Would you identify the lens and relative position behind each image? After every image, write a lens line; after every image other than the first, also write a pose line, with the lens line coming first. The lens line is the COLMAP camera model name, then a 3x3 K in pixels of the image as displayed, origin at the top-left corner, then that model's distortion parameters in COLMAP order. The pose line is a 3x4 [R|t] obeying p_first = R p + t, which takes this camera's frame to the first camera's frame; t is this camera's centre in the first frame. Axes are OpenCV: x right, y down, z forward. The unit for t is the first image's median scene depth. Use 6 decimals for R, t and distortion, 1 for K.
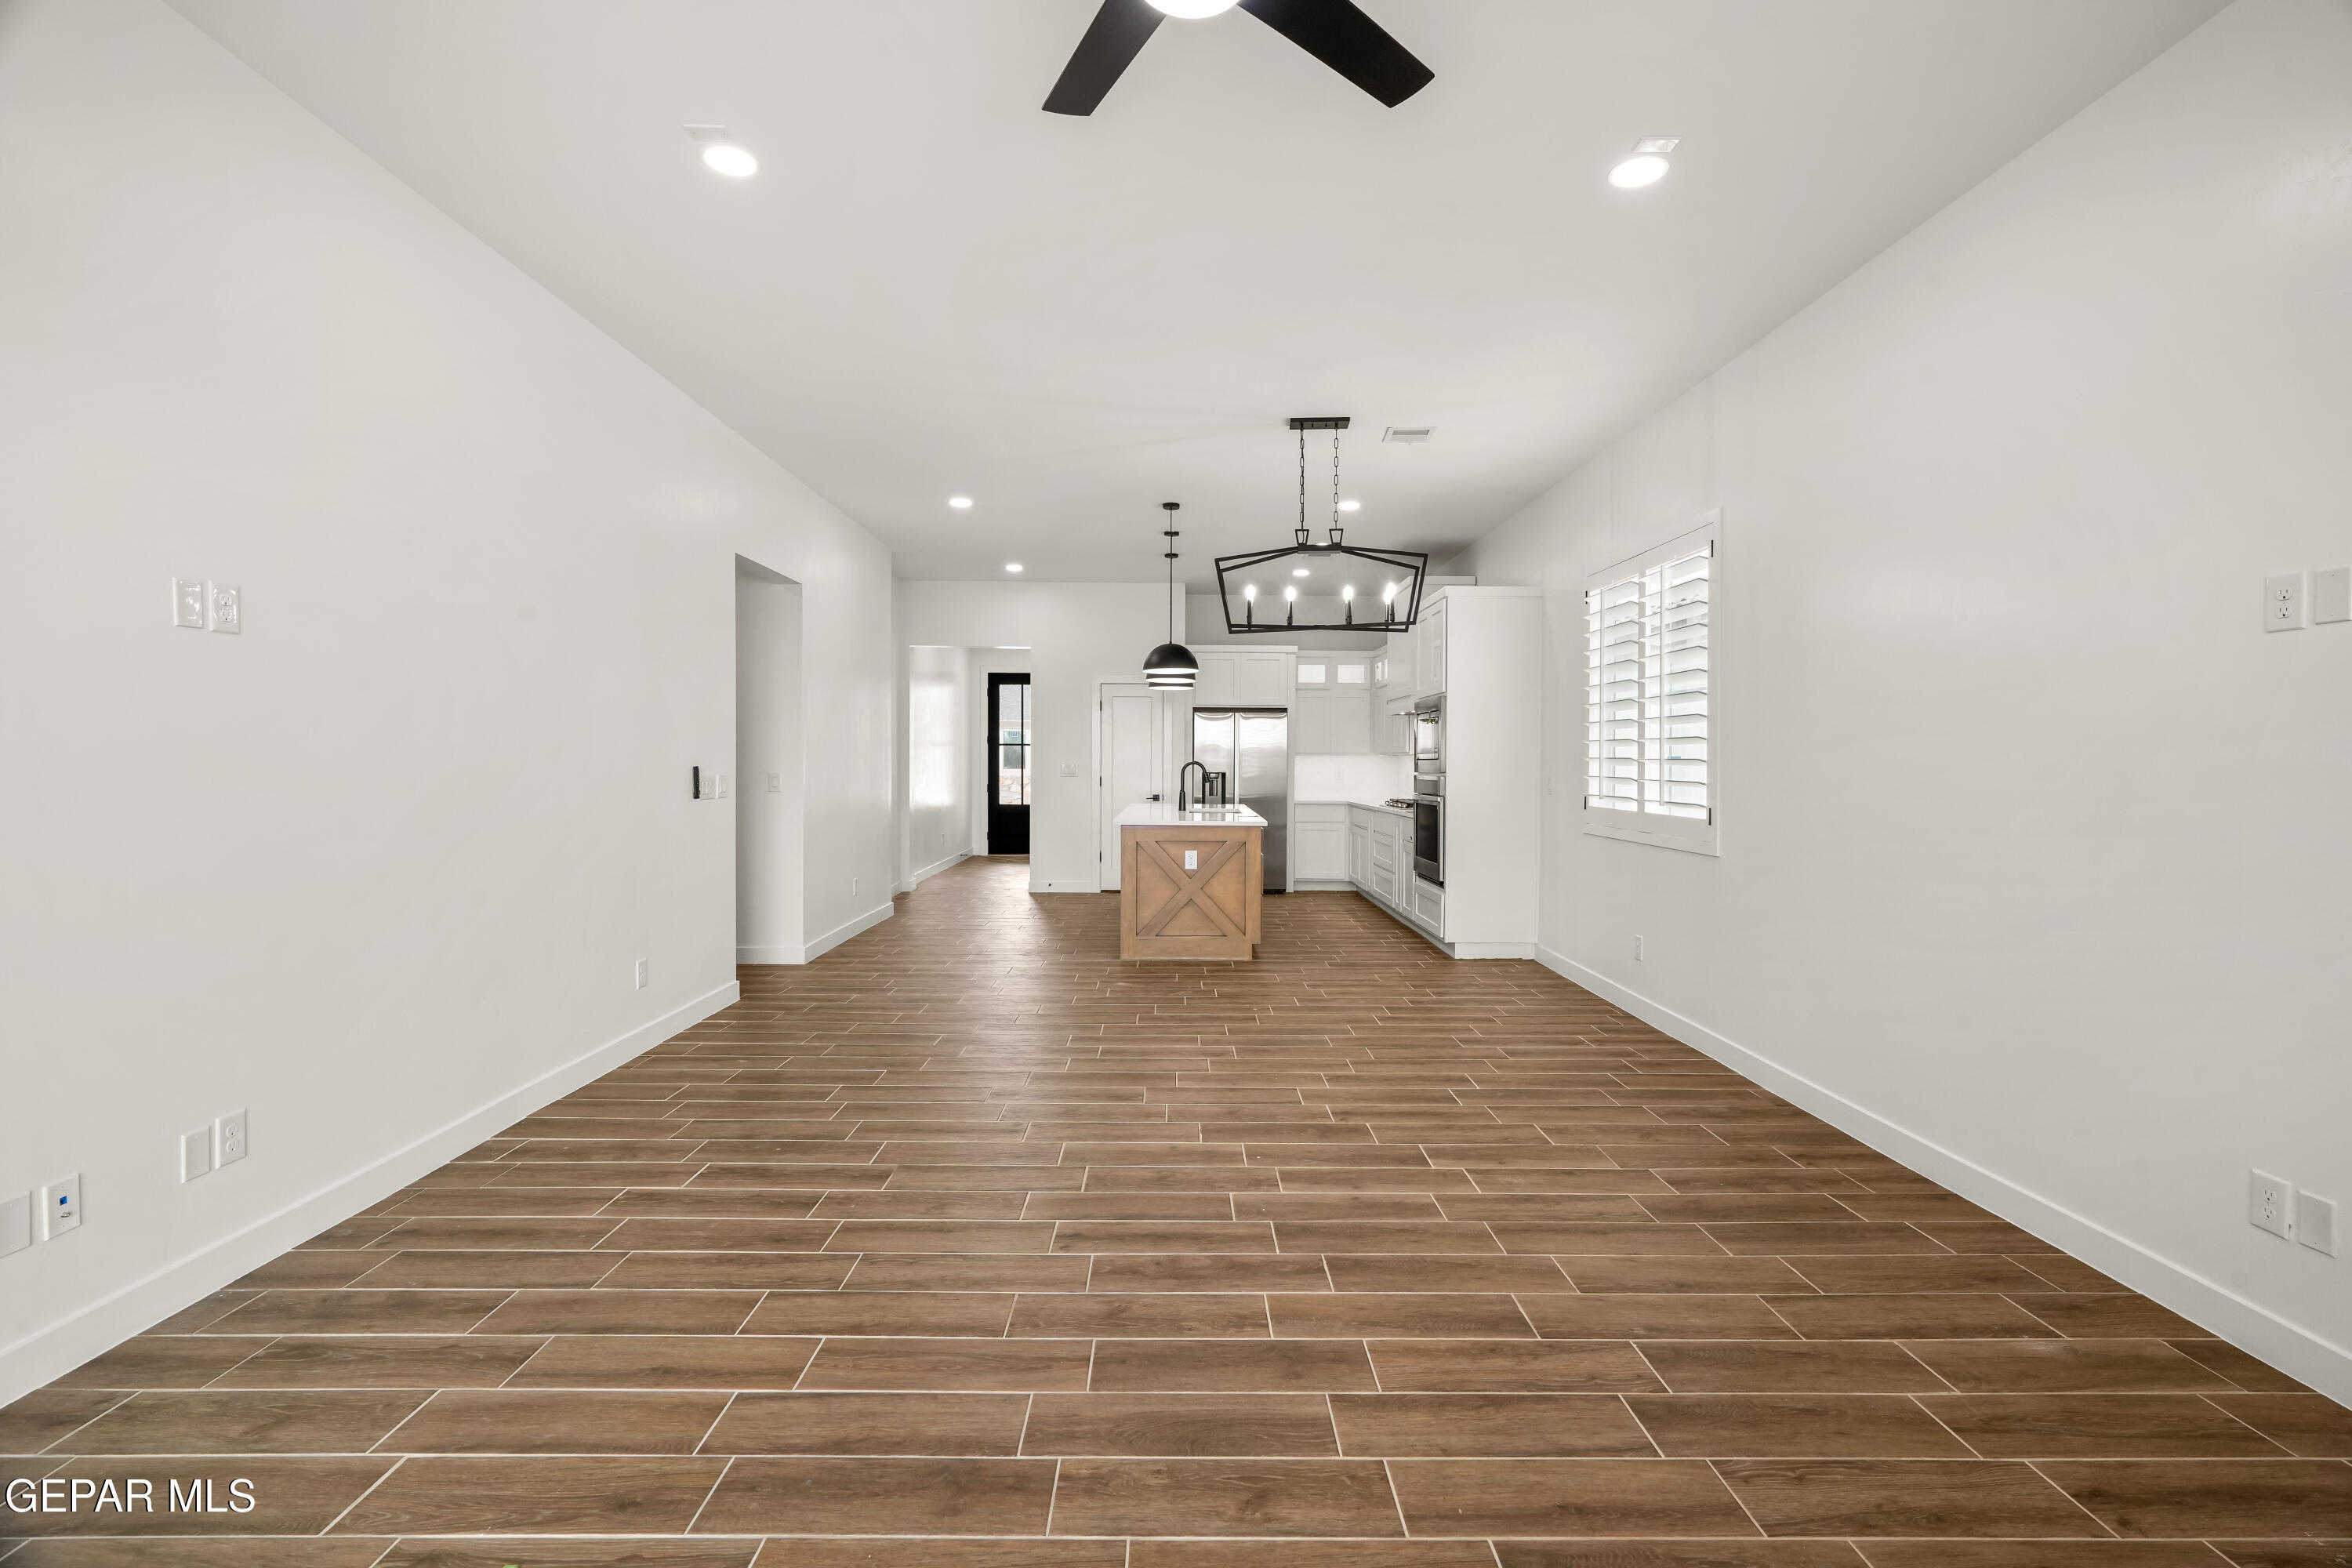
lens RADIAL K [[1053.1, 0, 1176.0], [0, 1053.1, 766.1], [0, 0, 1]] dist [-0.009933, 0.005260]
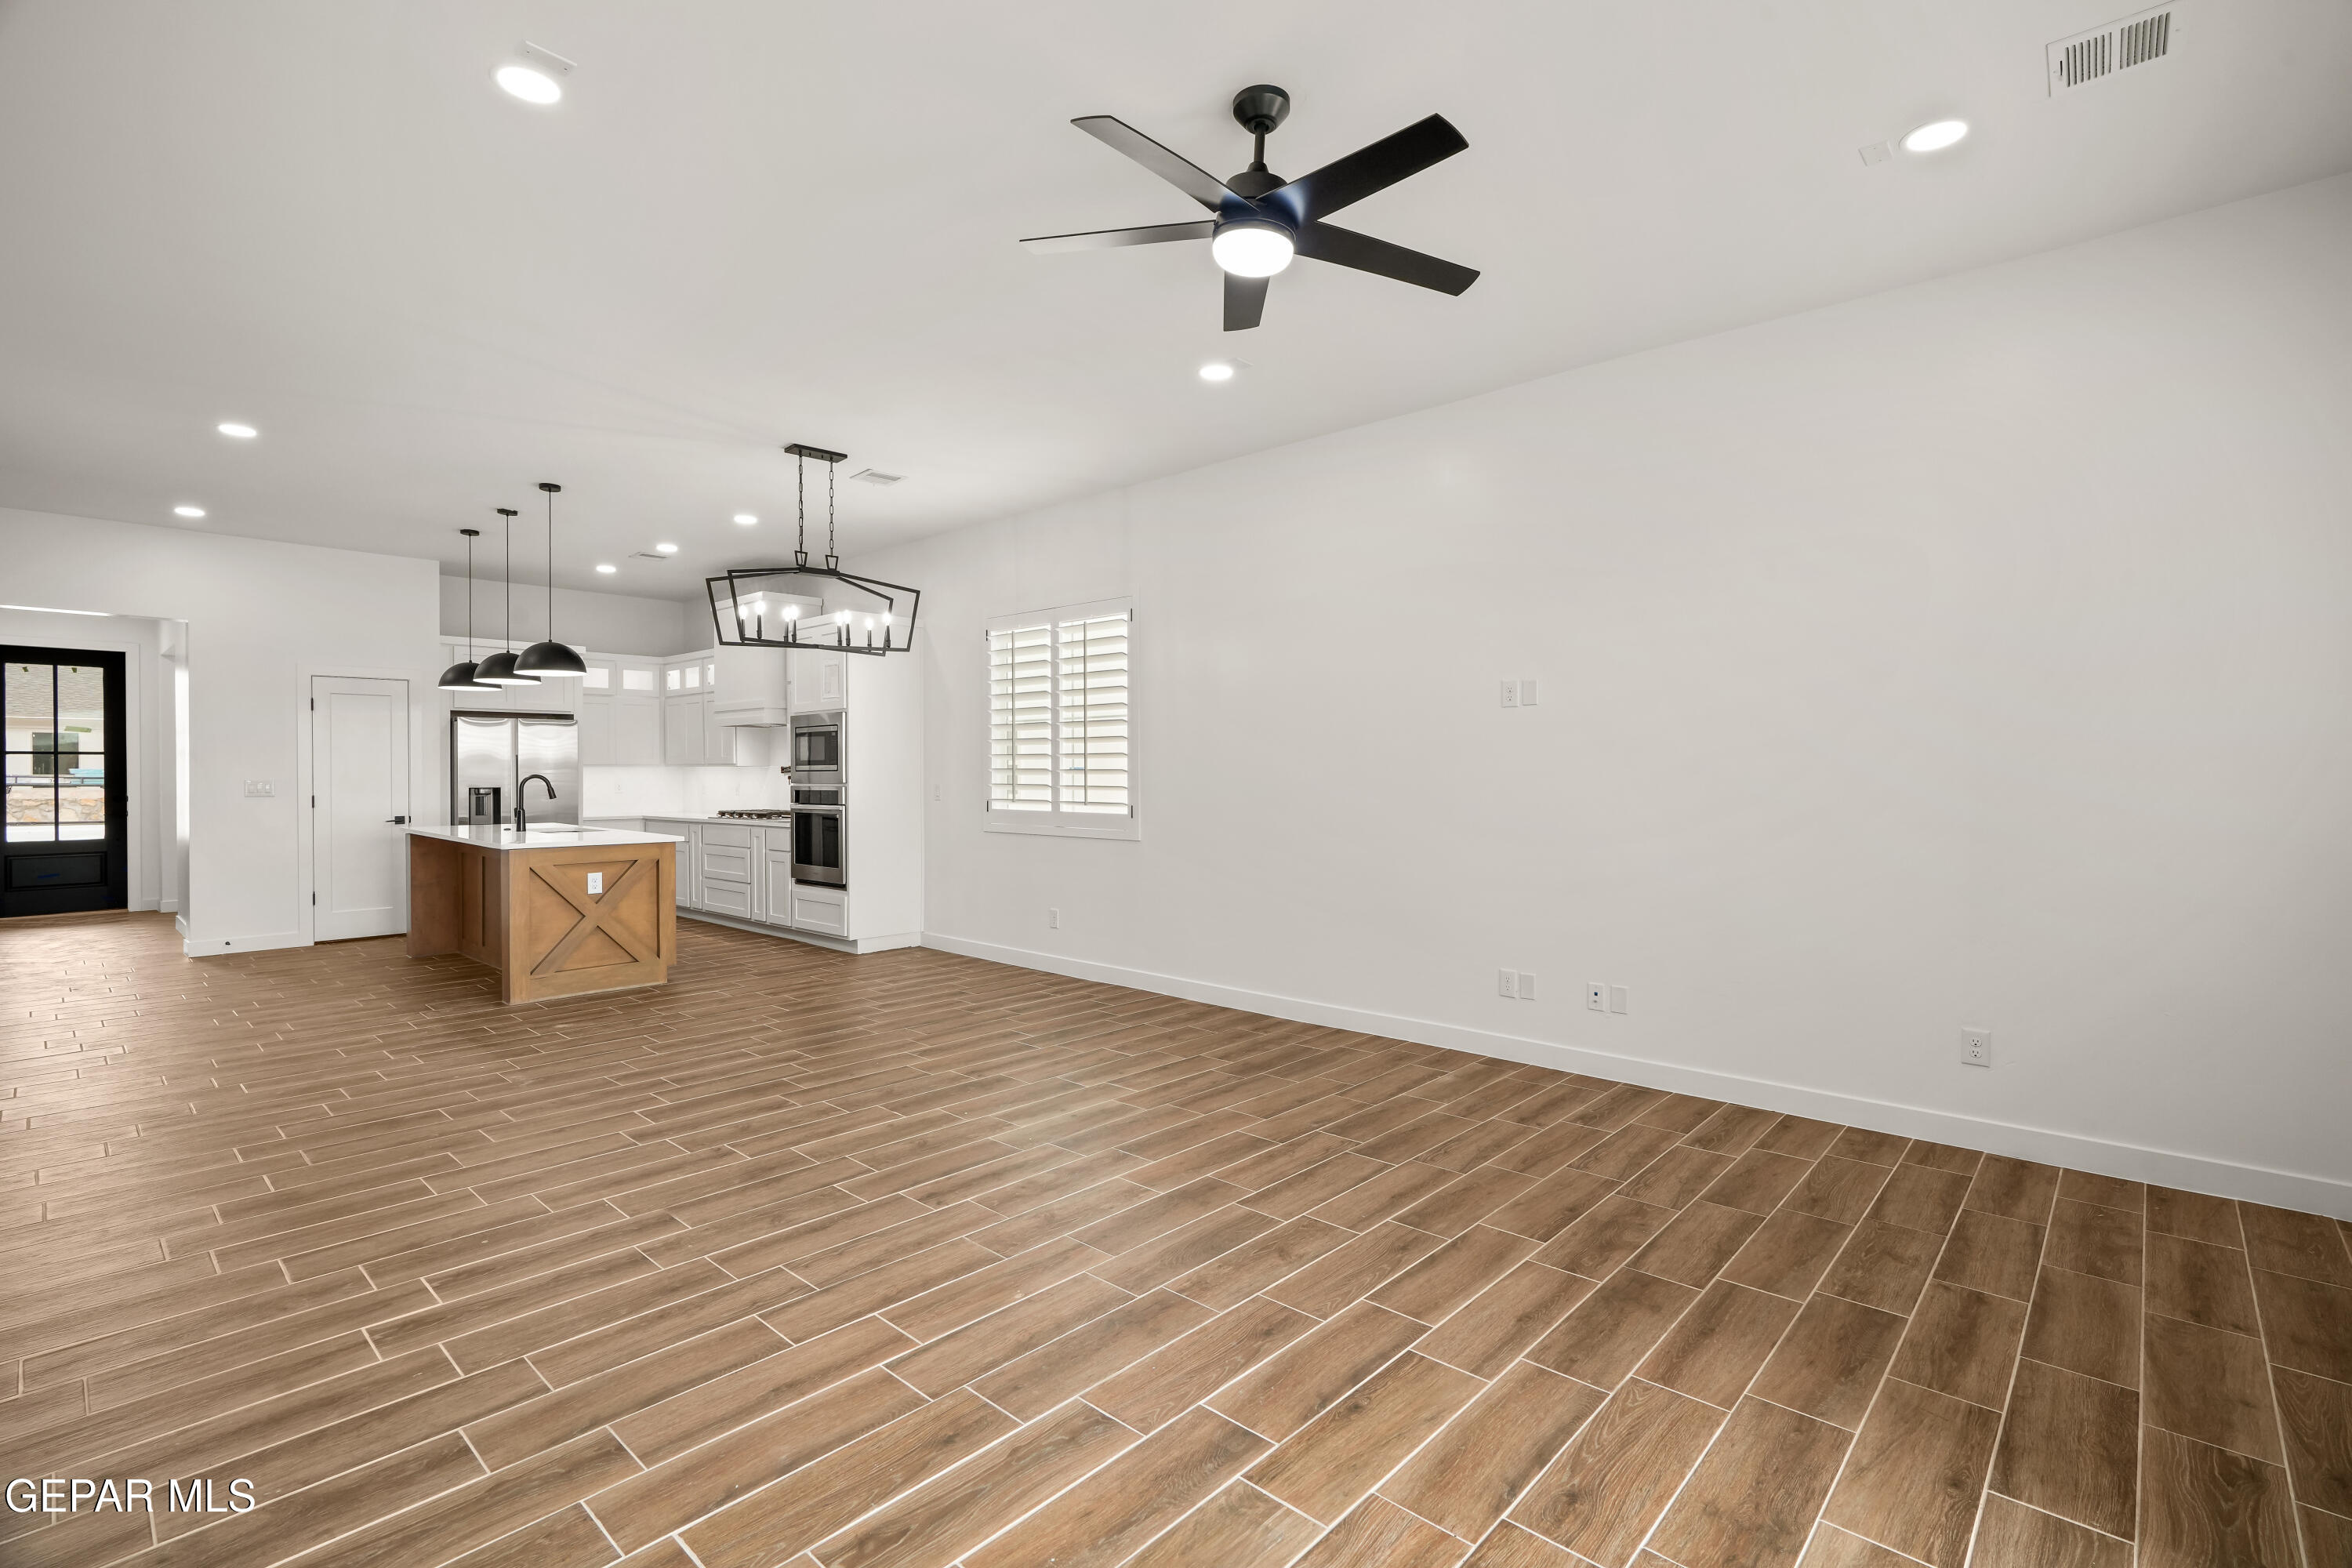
lens RADIAL K [[1053.1, 0, 1176.0], [0, 1053.1, 766.1], [0, 0, 1]] dist [-0.009933, 0.005260]
pose [[0.692962, -0.003482, 0.720966, -0.606949], [0.010084, 0.999937, -0.004863, -0.005302], [-0.720904, 0.010640, 0.692954, 0.018832]]
